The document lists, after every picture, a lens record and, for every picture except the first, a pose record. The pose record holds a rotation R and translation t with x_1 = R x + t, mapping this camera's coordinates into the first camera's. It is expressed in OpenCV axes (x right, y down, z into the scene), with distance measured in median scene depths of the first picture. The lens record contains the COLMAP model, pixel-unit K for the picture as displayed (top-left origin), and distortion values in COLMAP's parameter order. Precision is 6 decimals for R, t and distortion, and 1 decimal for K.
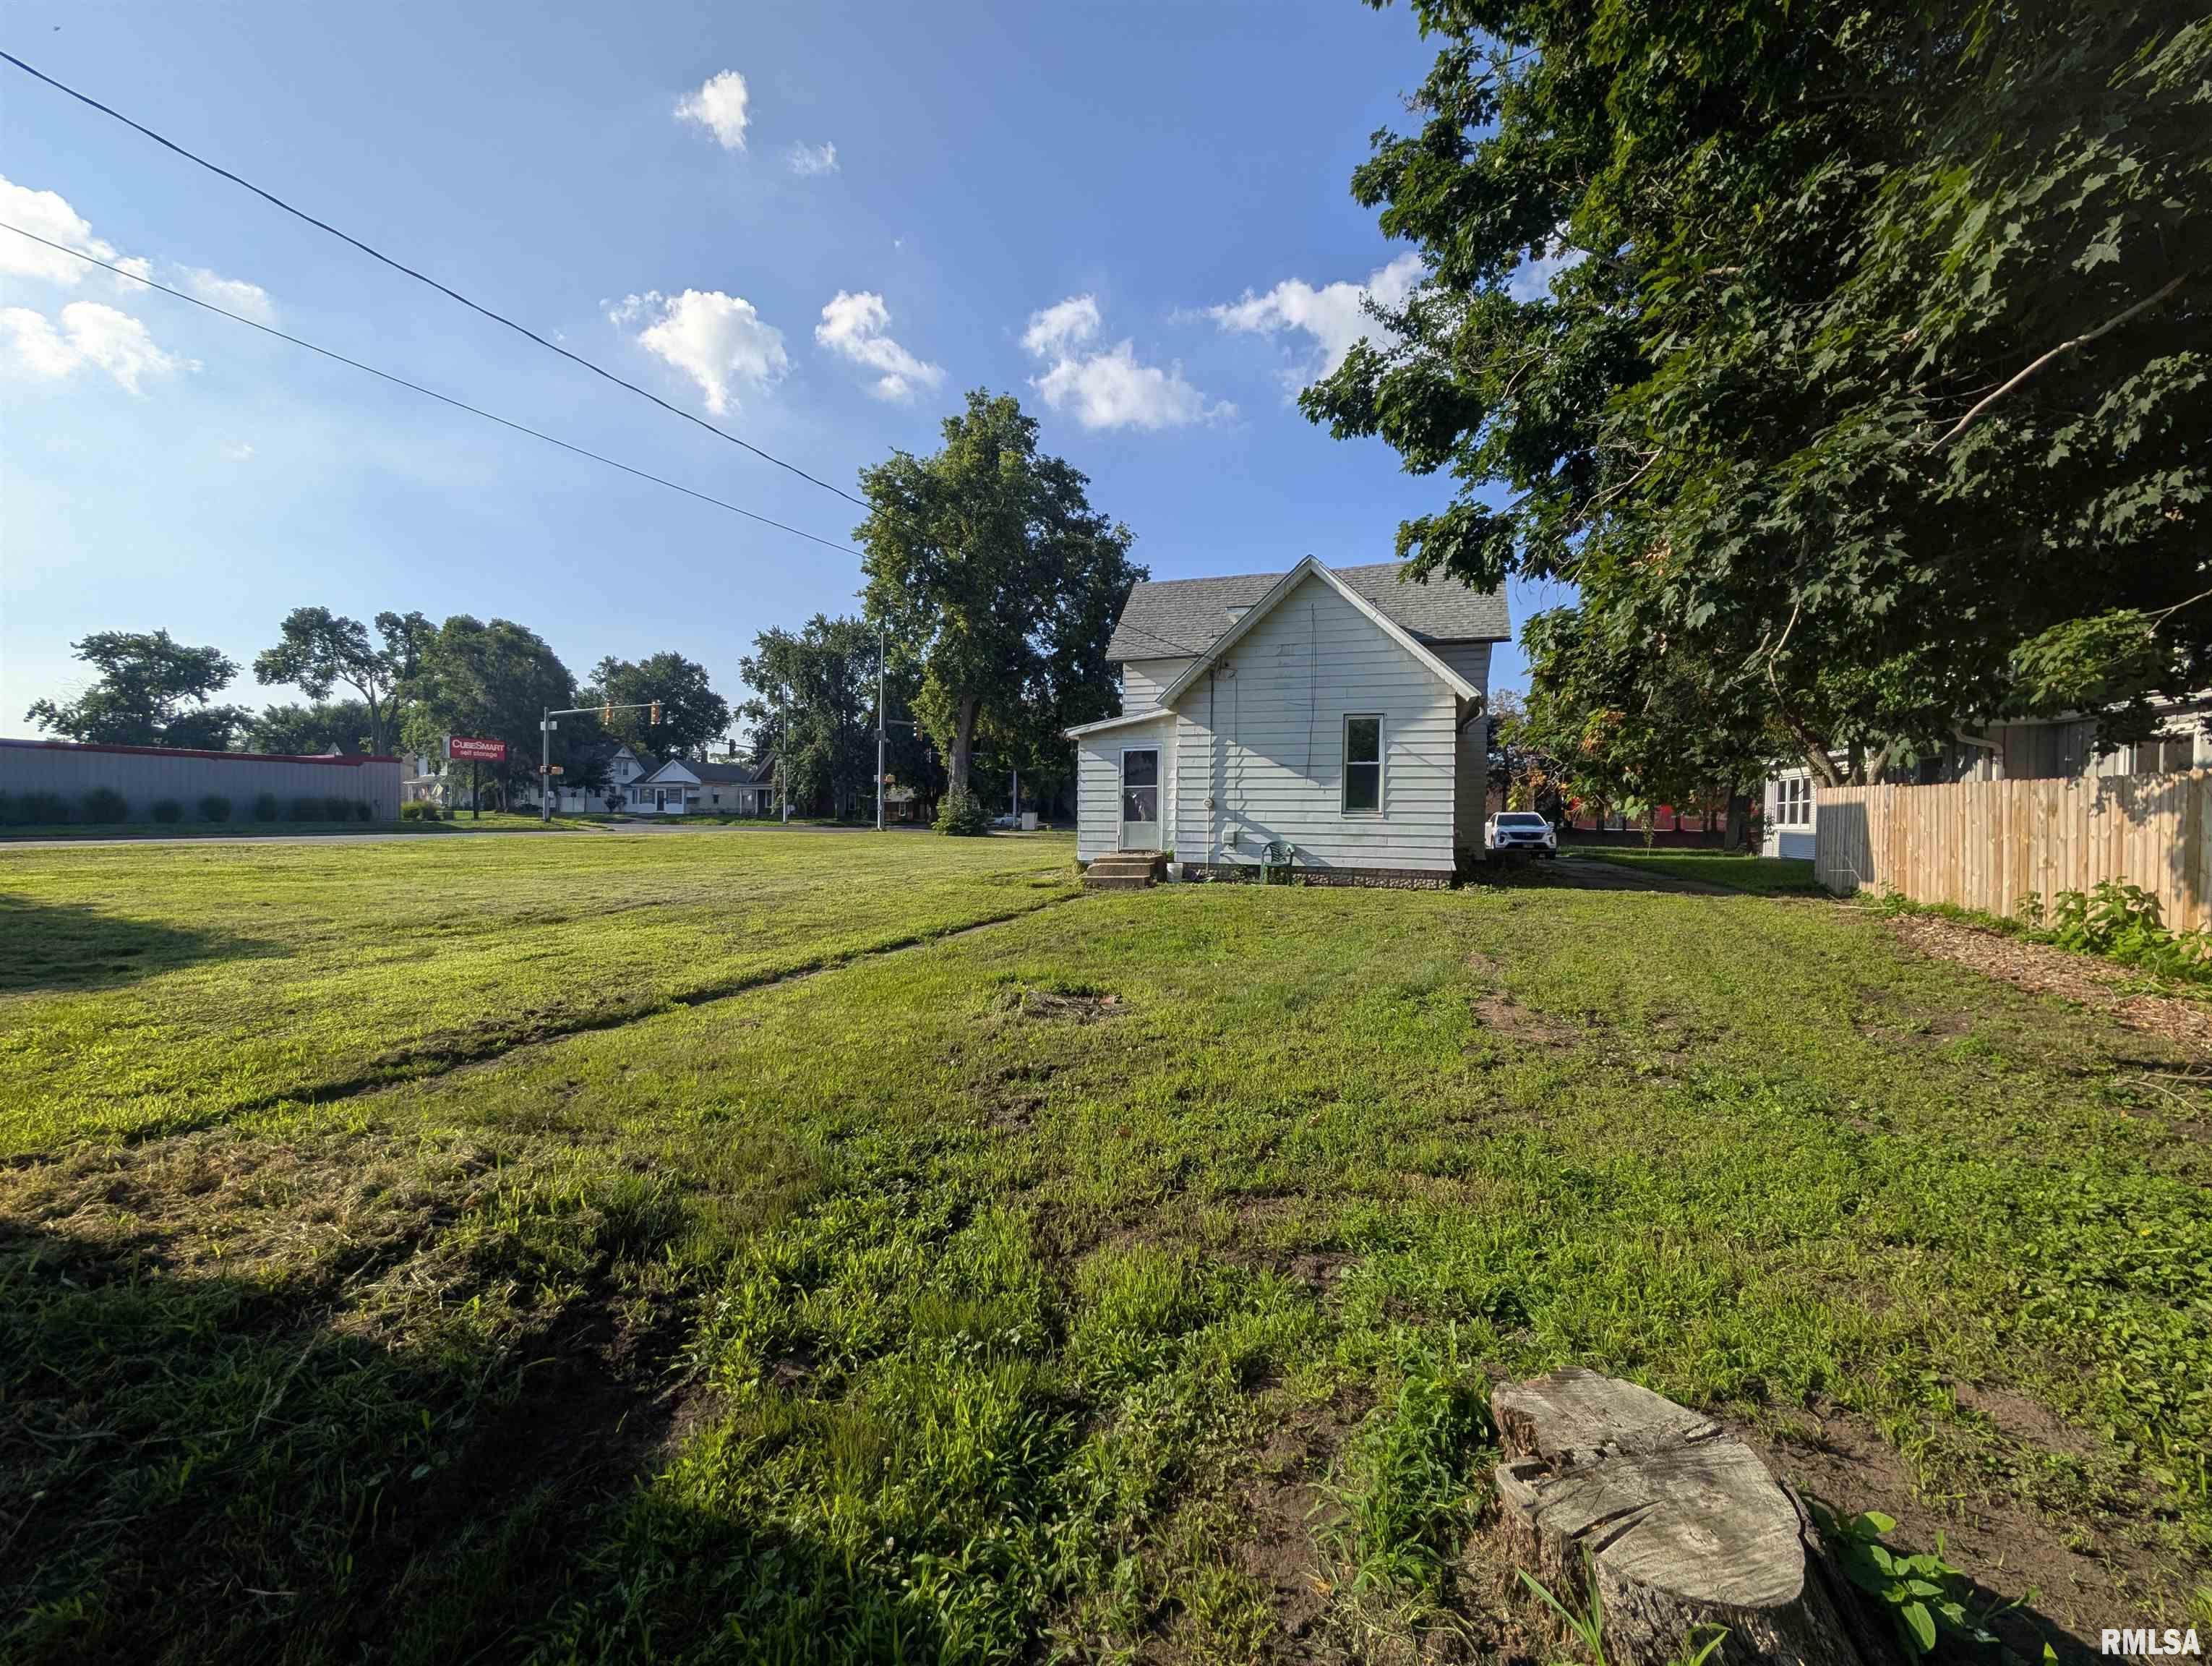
lens RADIAL K [[853.4, 0, 1107.9], [0, 853.4, 831.6], [0, 0, 1]] dist [-0.001963, -0.000092]
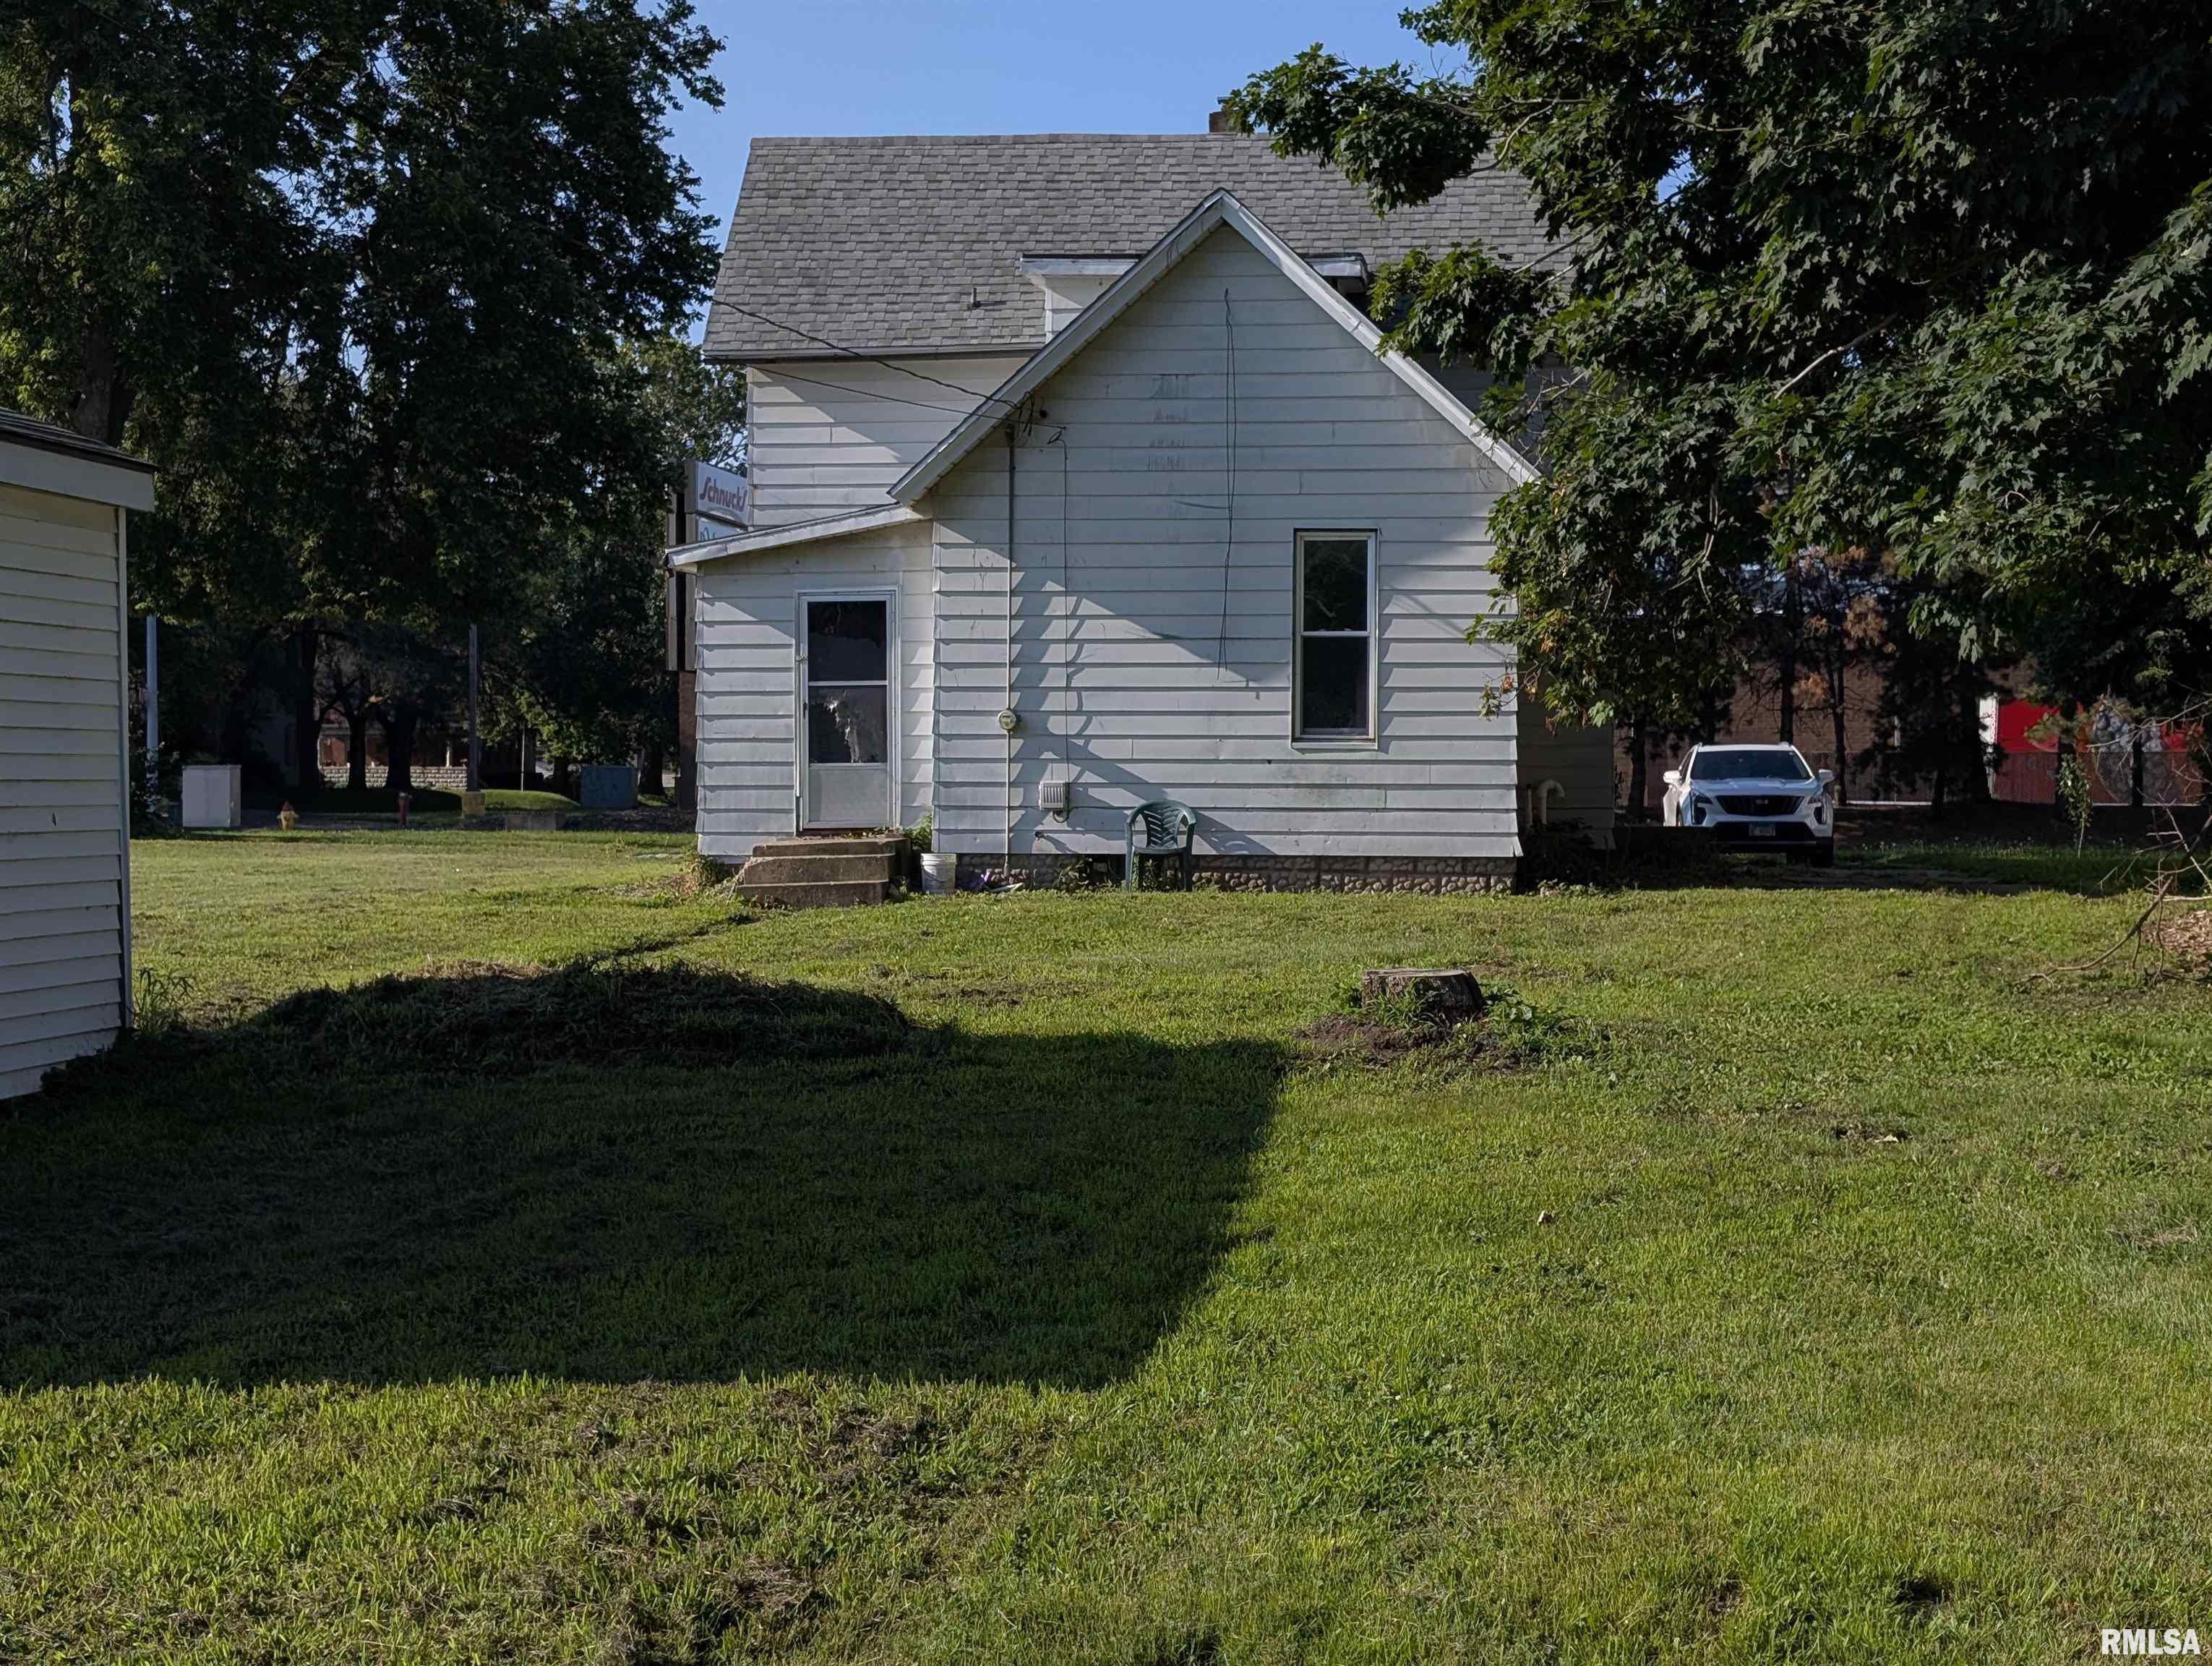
lens RADIAL K [[3169.0, 0, 1105.6], [0, 3169.0, 830.7], [0, 0, 1]] dist [0.165449, 0.000000]
pose [[0.978272, -0.011330, 0.207014, -0.181146], [0.011723, 0.999931, -0.000673, 0.027170], [-0.206992, 0.003085, 0.978338, -0.659320]]
